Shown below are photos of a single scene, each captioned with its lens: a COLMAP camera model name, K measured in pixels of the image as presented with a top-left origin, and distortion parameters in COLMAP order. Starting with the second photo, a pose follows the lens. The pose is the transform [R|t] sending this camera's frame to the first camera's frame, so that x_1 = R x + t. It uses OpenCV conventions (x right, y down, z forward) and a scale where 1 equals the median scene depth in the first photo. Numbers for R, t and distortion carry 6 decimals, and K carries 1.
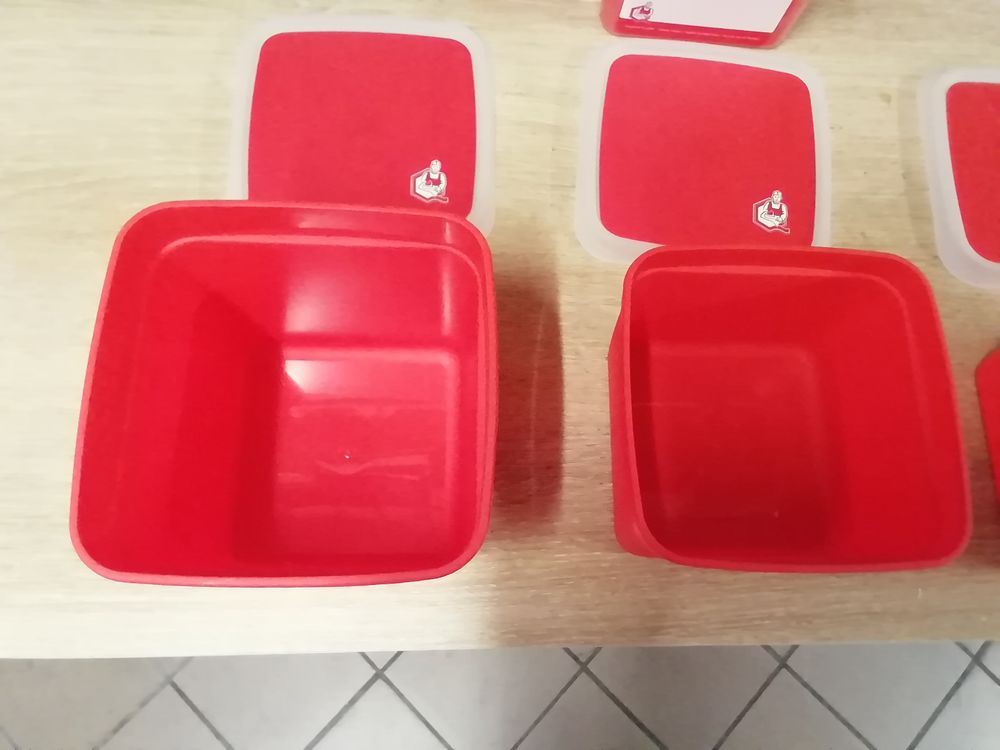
lens RADIAL K [[791.6, 0, 507.8], [0, 791.6, 377.5], [0, 0, 1]] dist [0.093815, -0.135585]
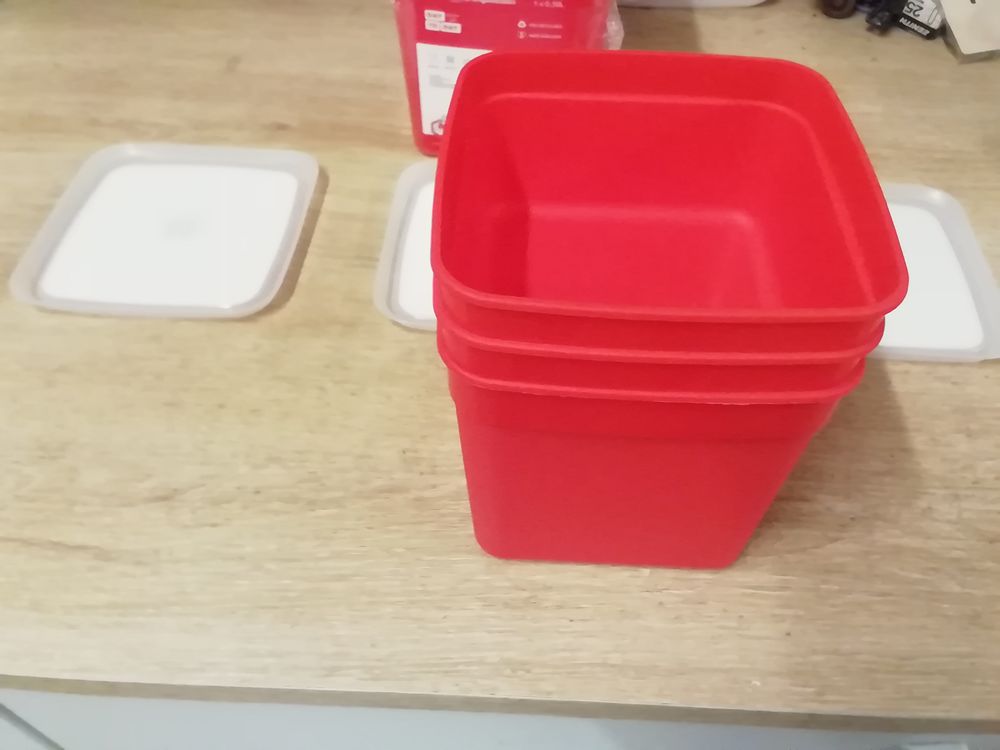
lens RADIAL K [[791.6, 0, 509.5], [0, 791.6, 380.2], [0, 0, 1]] dist [0.093815, -0.135585]
pose [[0.996910, 0.007513, -0.078196, 0.352399], [-0.037668, 0.919230, -0.391914, 0.296383], [0.068936, 0.393648, 0.916673, 0.123883]]
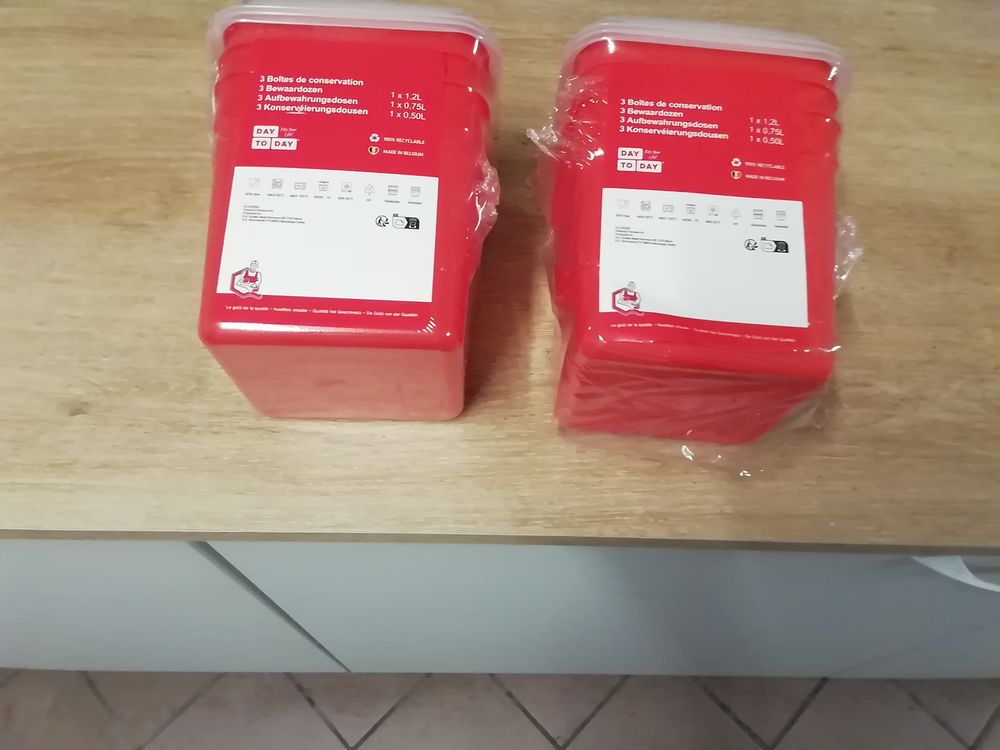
lens RADIAL K [[791.6, 0, 505.2], [0, 791.6, 378.0], [0, 0, 1]] dist [0.093815, -0.135585]
pose [[0.999370, 0.008766, -0.034397, 0.160972], [-0.014766, 0.983868, -0.178286, 0.262757], [0.032279, 0.178682, 0.983377, -0.097210]]
